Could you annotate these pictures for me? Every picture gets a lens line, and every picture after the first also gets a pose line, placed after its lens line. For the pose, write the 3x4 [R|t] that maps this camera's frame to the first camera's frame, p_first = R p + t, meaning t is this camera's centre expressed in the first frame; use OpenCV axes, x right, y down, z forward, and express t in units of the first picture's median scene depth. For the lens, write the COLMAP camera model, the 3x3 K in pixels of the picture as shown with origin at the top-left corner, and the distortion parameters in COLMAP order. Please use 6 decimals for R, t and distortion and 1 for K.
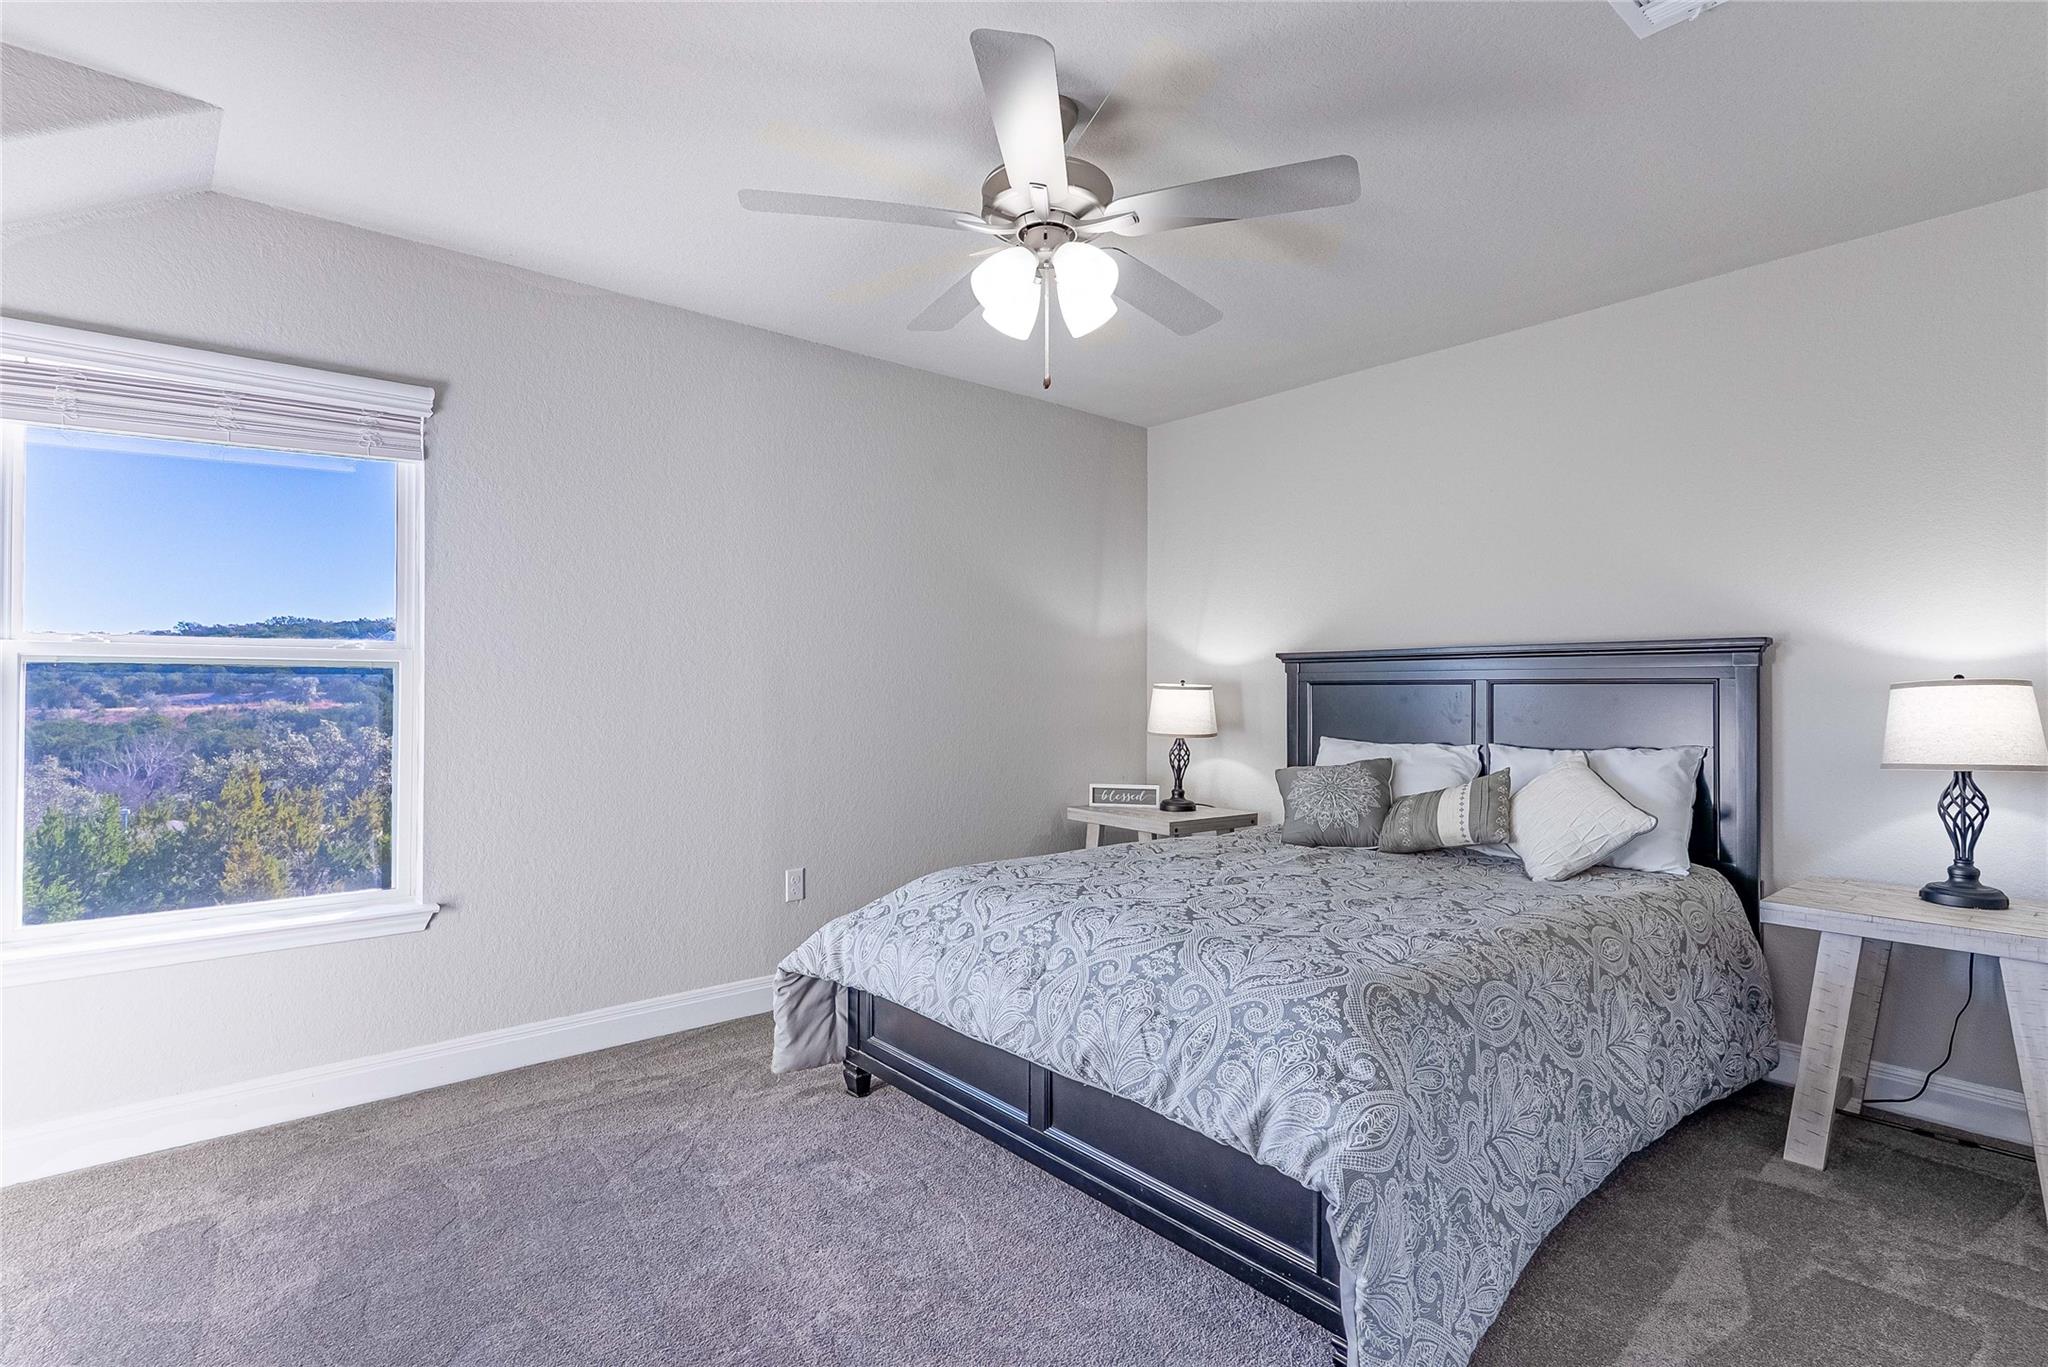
lens RADIAL K [[1027.8, 0, 1024.0], [0, 1027.8, 683.5], [0, 0, 1]] dist [0.005442, 0.000886]
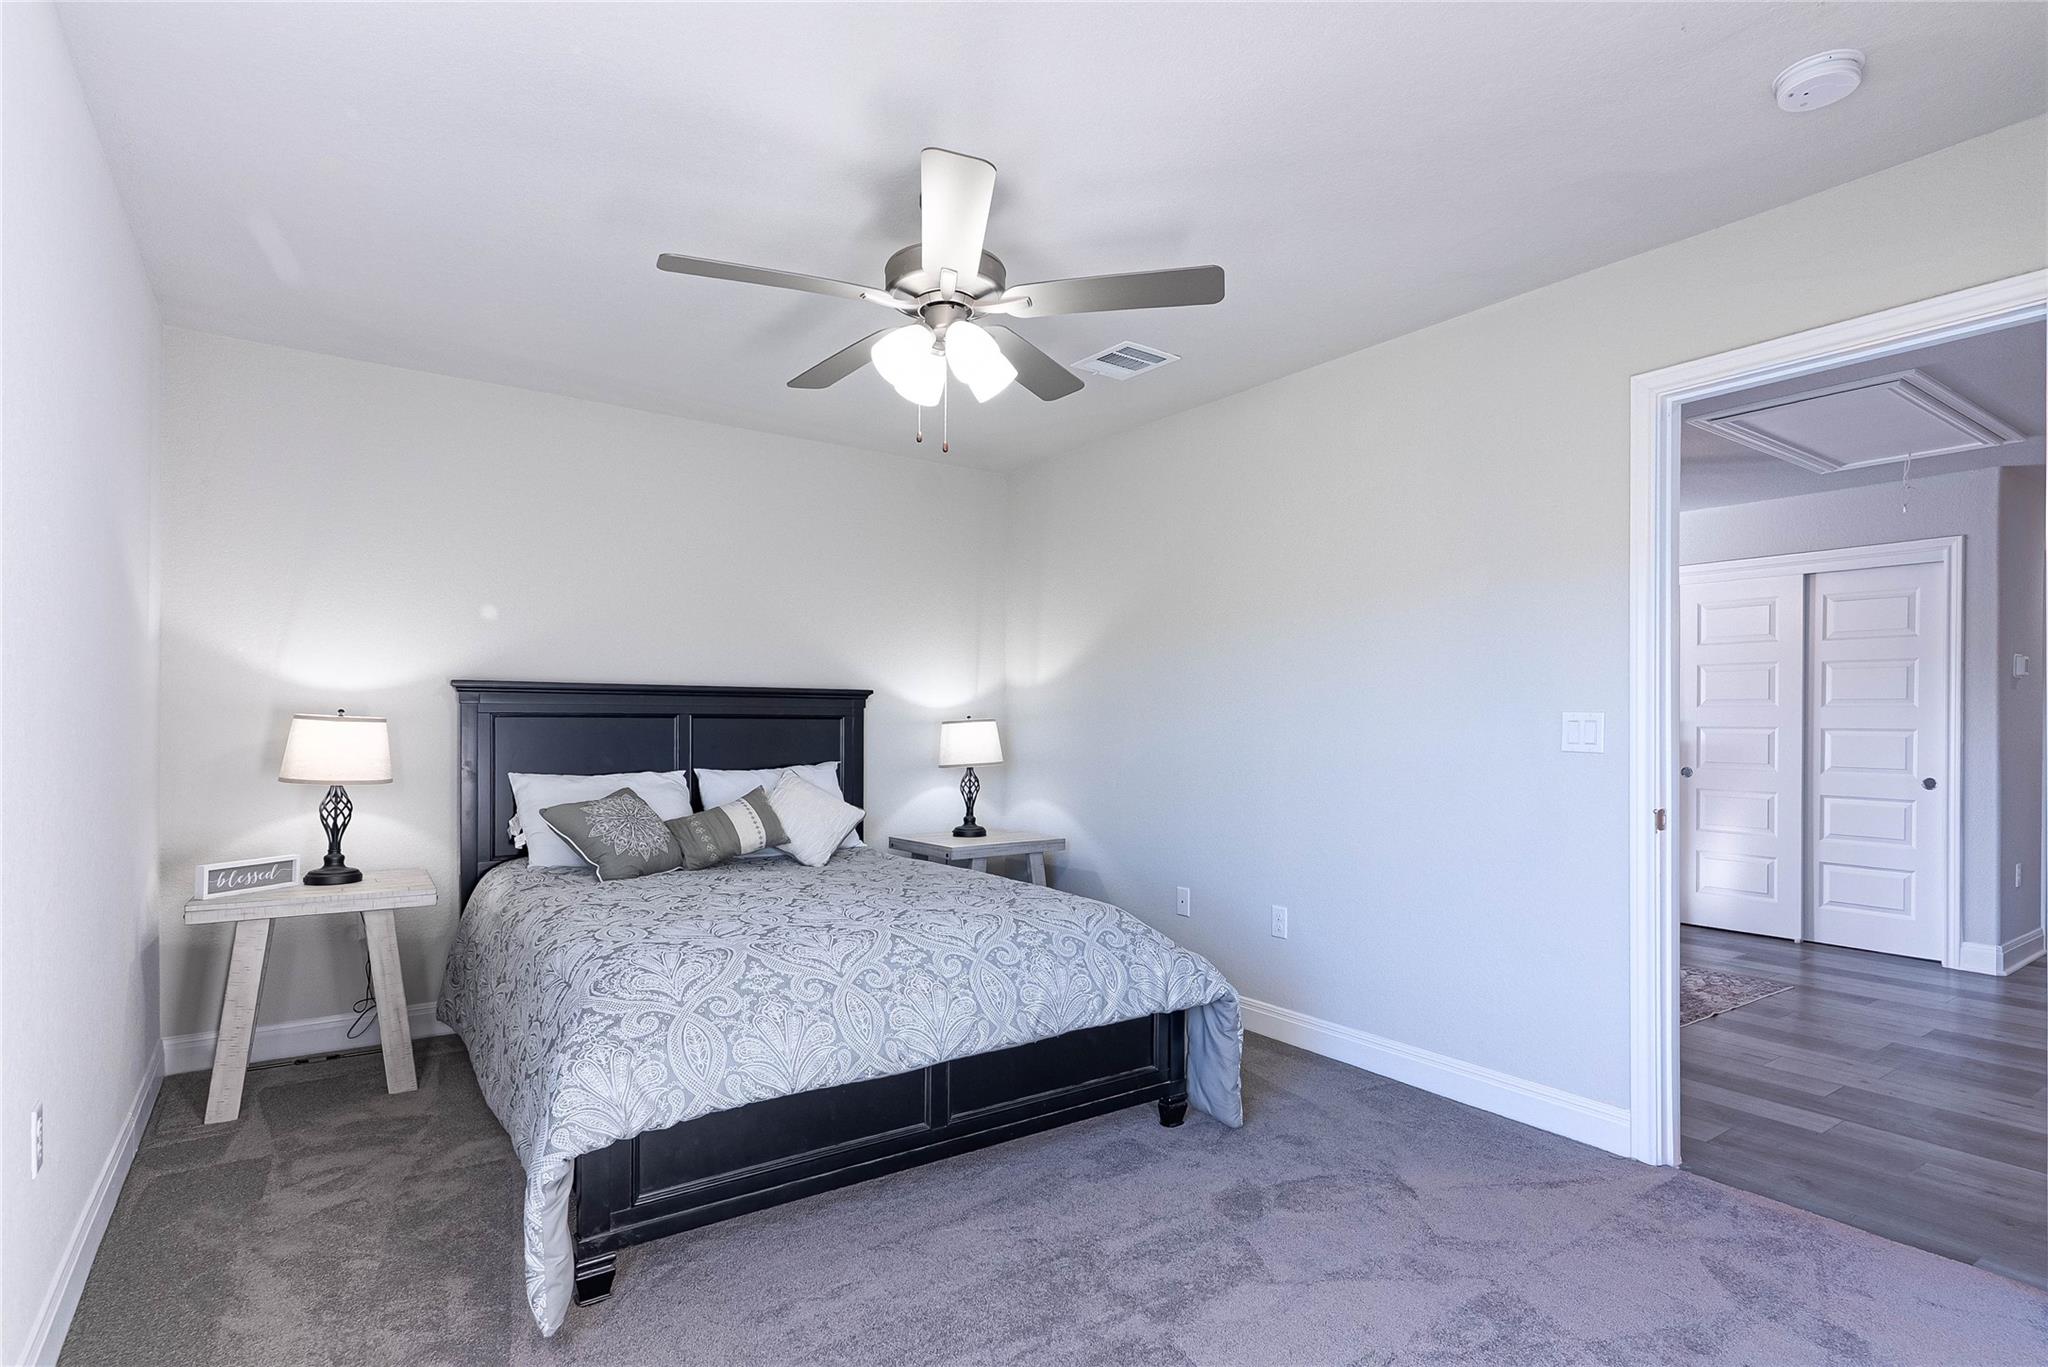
lens RADIAL K [[1011.4, 0, 1000.1], [0, 1011.4, 704.1], [0, 0, 1]] dist [-0.001392, -0.001216]
pose [[0.095875, 0.003331, 0.995388, -0.820052], [-0.017099, 0.999852, -0.001699, -0.028033], [-0.995246, -0.016858, 0.095918, 0.606423]]
